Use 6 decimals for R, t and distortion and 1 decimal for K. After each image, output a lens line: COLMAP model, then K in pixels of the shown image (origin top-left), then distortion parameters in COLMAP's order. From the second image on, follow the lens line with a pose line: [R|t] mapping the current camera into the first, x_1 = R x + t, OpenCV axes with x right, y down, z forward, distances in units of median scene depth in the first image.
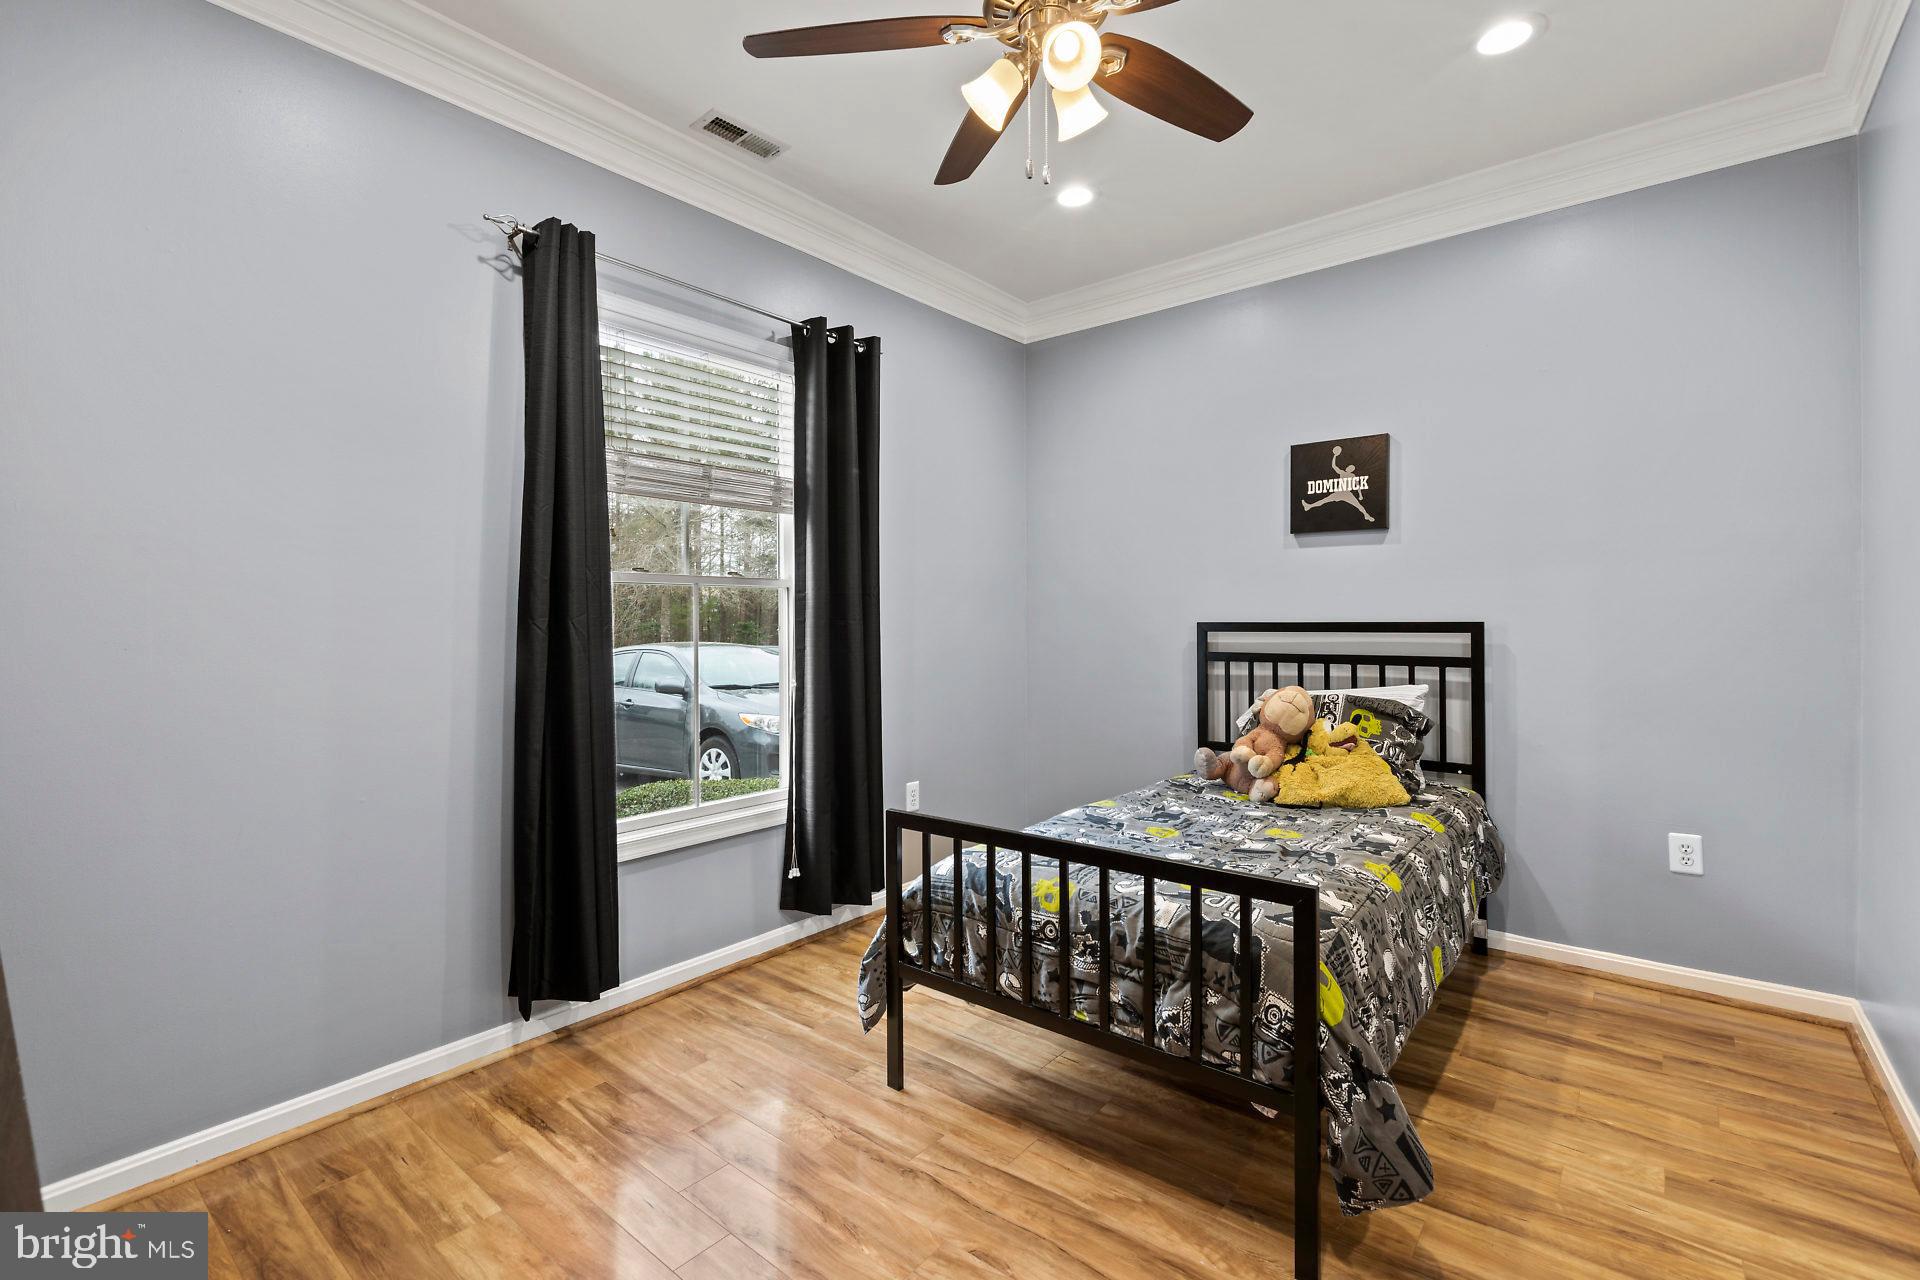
lens RADIAL K [[859.2, 0, 959.3], [0, 859.2, 623.4], [0, 0, 1]] dist [-0.000235, 0.000151]
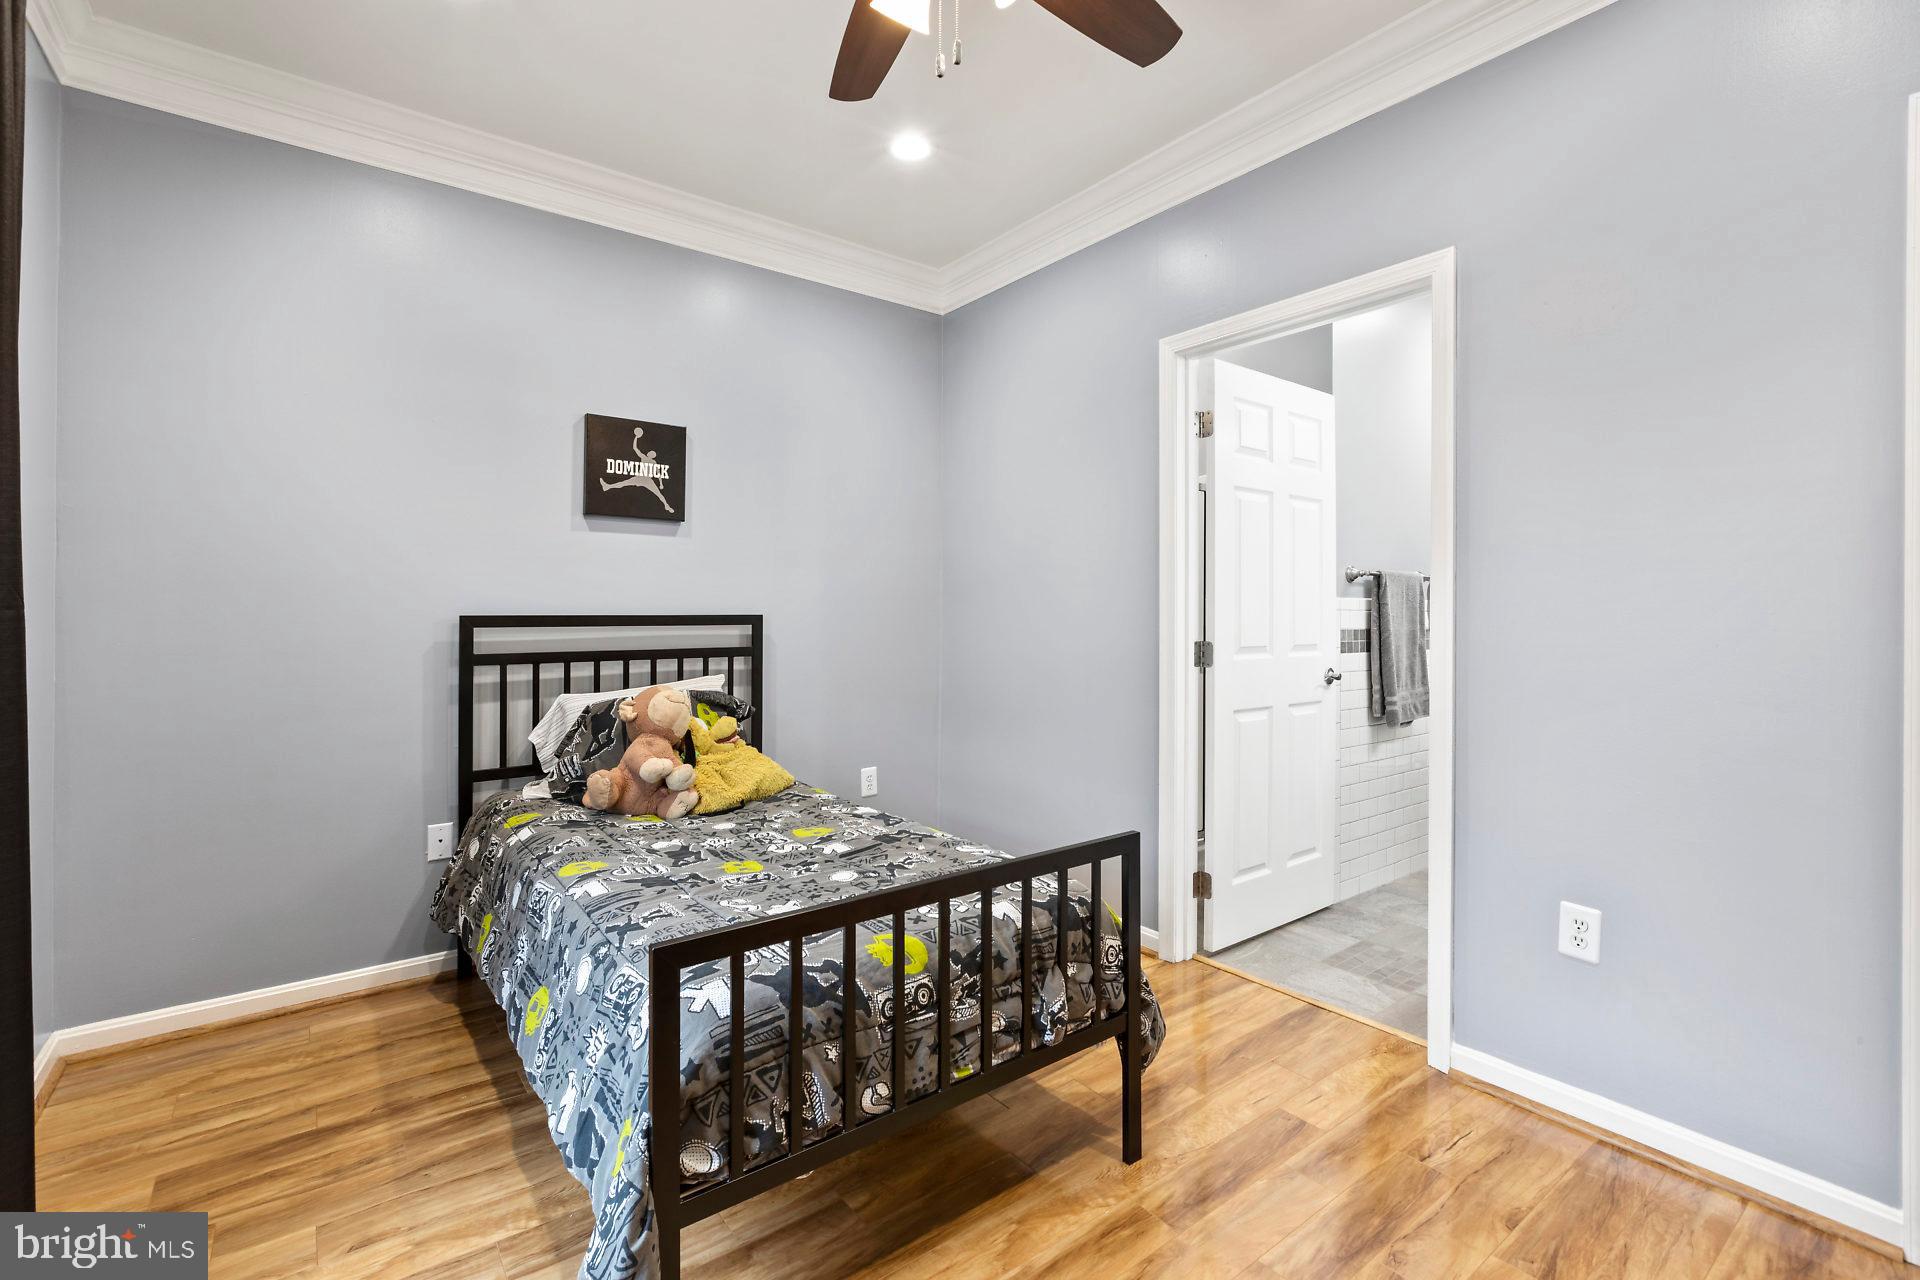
lens RADIAL K [[853.8, 0, 955.8], [0, 853.8, 609.1], [0, 0, 1]] dist [0.001349, 0.000138]
pose [[0.235221, 0.006771, 0.971918, -0.409551], [0.001508, 0.999972, -0.007331, -0.000564], [-0.971941, 0.003190, 0.235204, 0.474859]]
